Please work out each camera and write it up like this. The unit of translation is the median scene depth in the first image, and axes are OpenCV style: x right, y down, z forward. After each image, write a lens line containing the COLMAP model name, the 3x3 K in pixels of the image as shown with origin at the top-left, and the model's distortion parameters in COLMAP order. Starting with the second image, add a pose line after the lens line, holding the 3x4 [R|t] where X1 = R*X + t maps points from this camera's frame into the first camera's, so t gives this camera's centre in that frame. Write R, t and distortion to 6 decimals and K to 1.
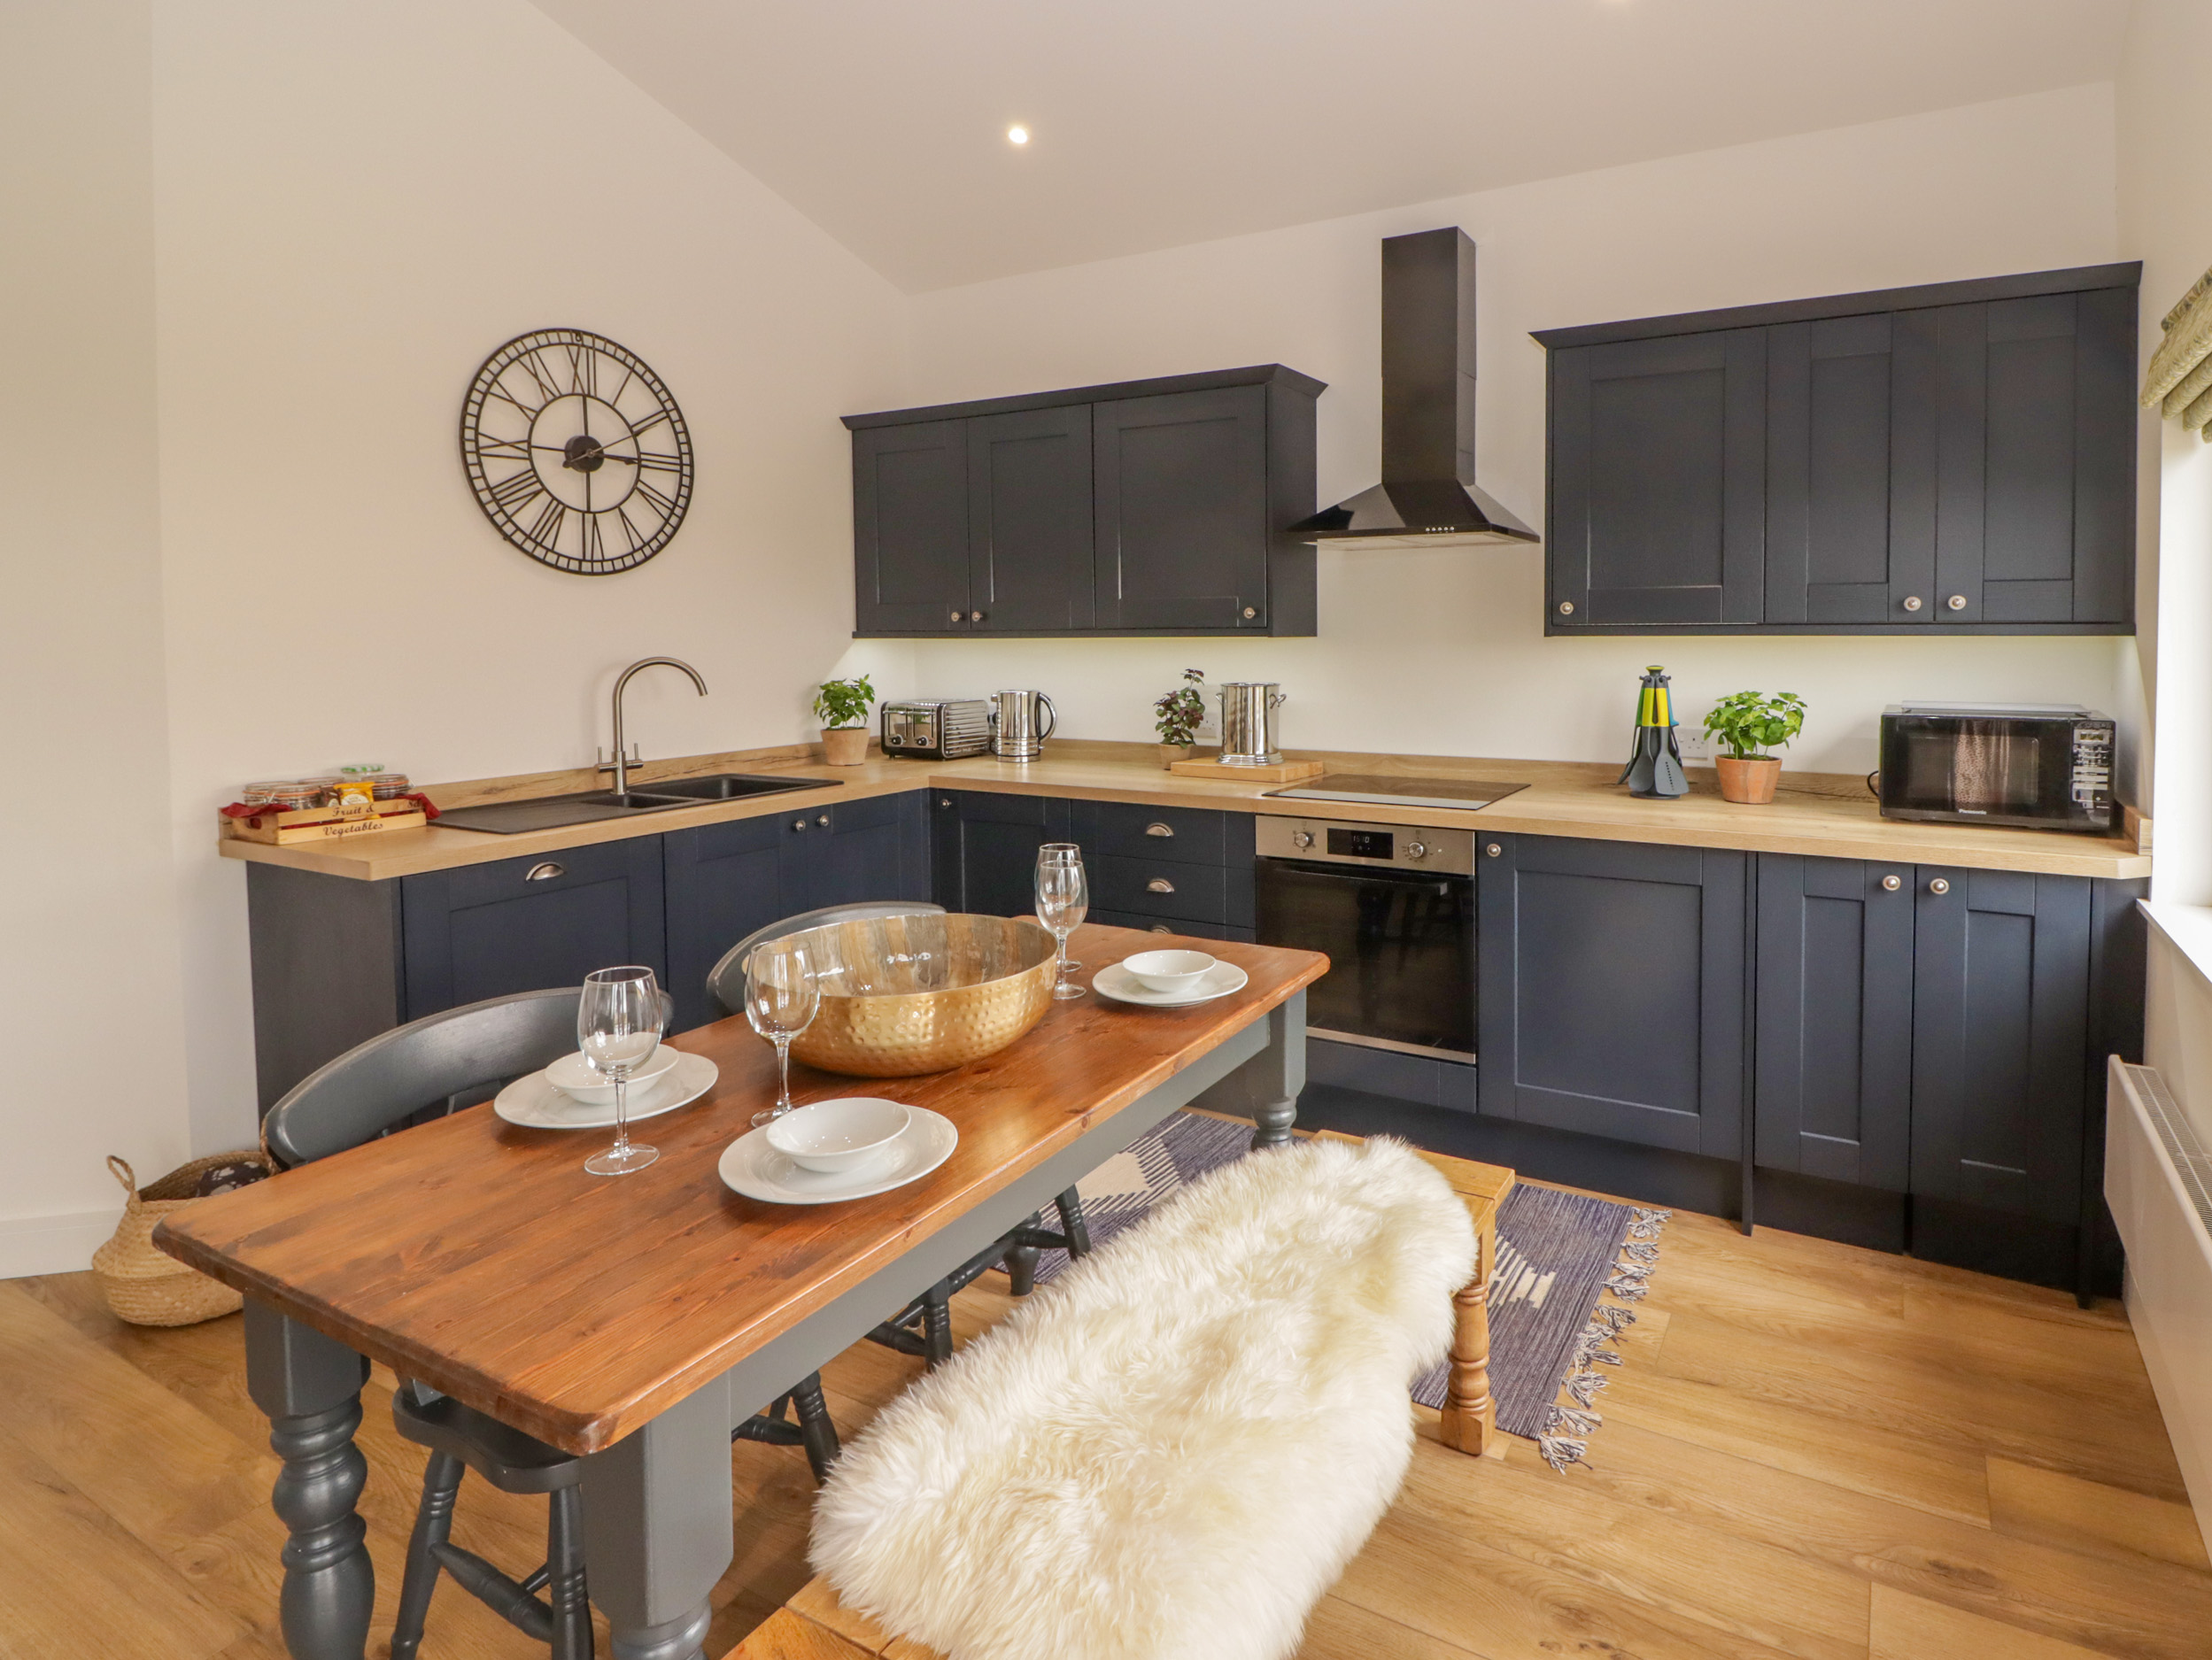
lens RADIAL K [[1247.2, 0, 1182.8], [0, 1247.2, 728.9], [0, 0, 1]] dist [-0.001186, -0.000706]
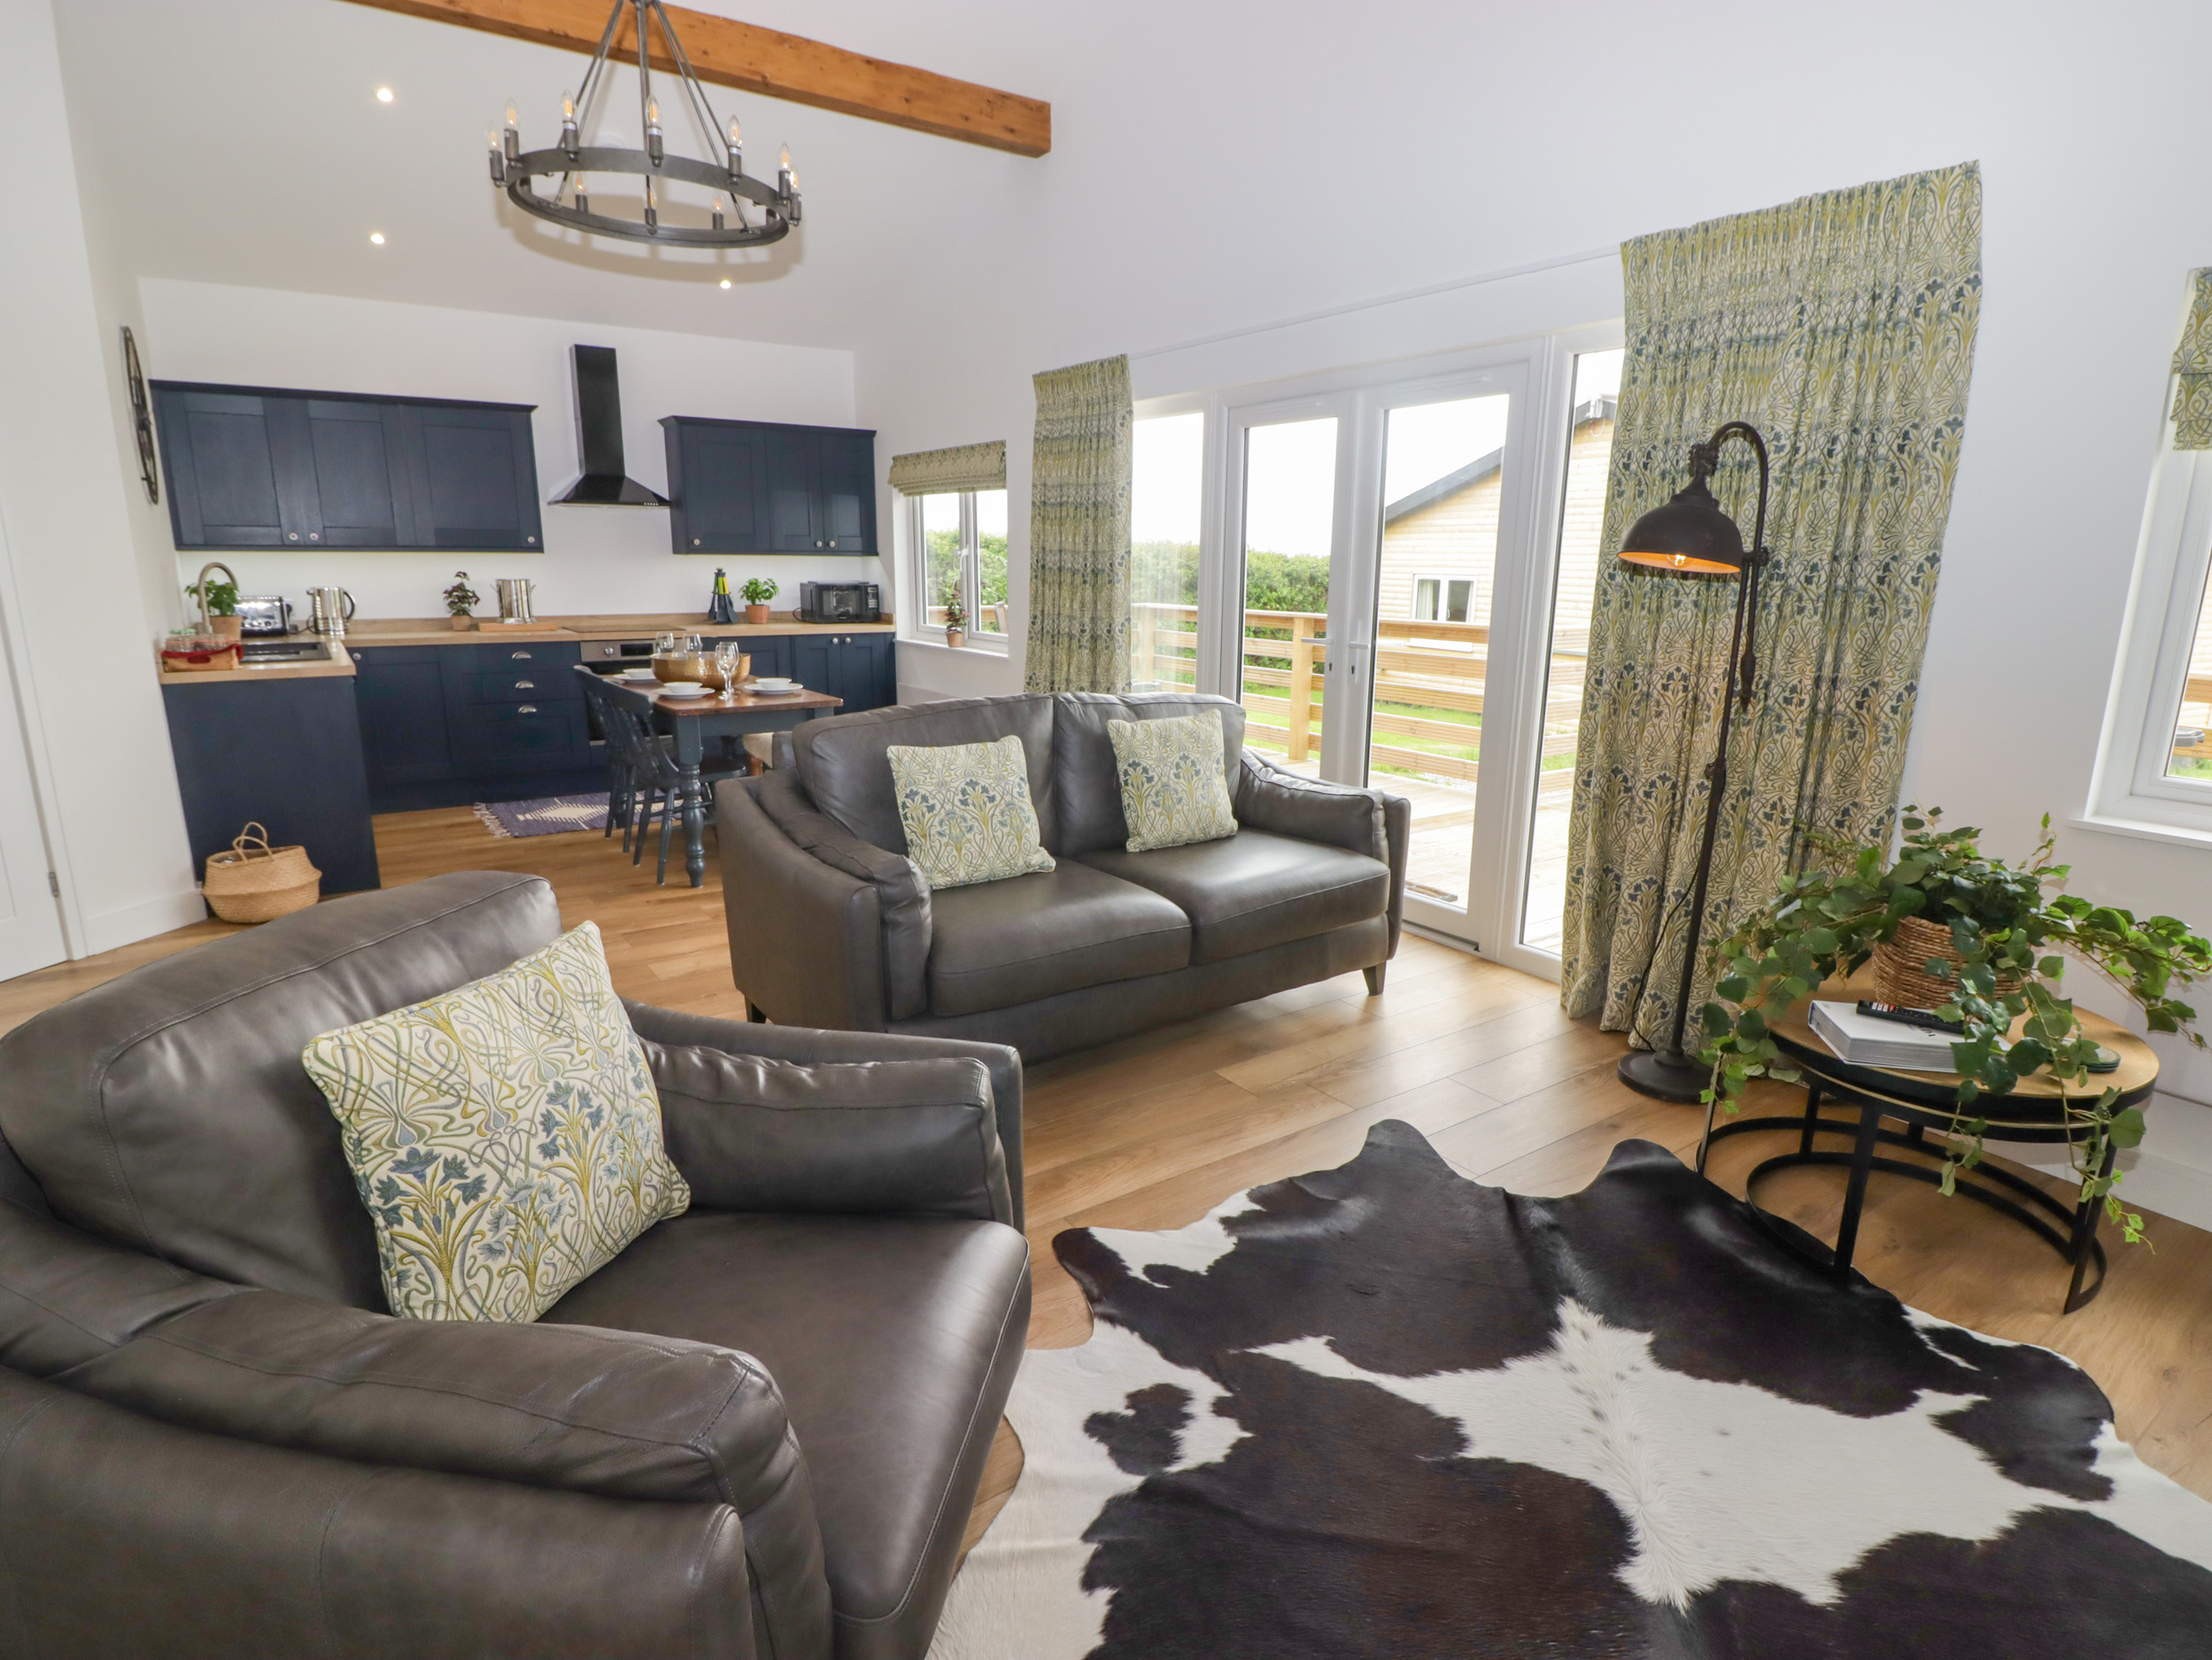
lens RADIAL K [[1195.4, 0, 1106.0], [0, 1195.4, 830.0], [0, 0, 1]] dist [-0.000607, -0.001843]
pose [[0.425238, -0.185020, 0.885968, -1.397803], [0.065808, 0.982612, 0.173617, 0.091486], [-0.902686, -0.015524, 0.430020, -0.637906]]
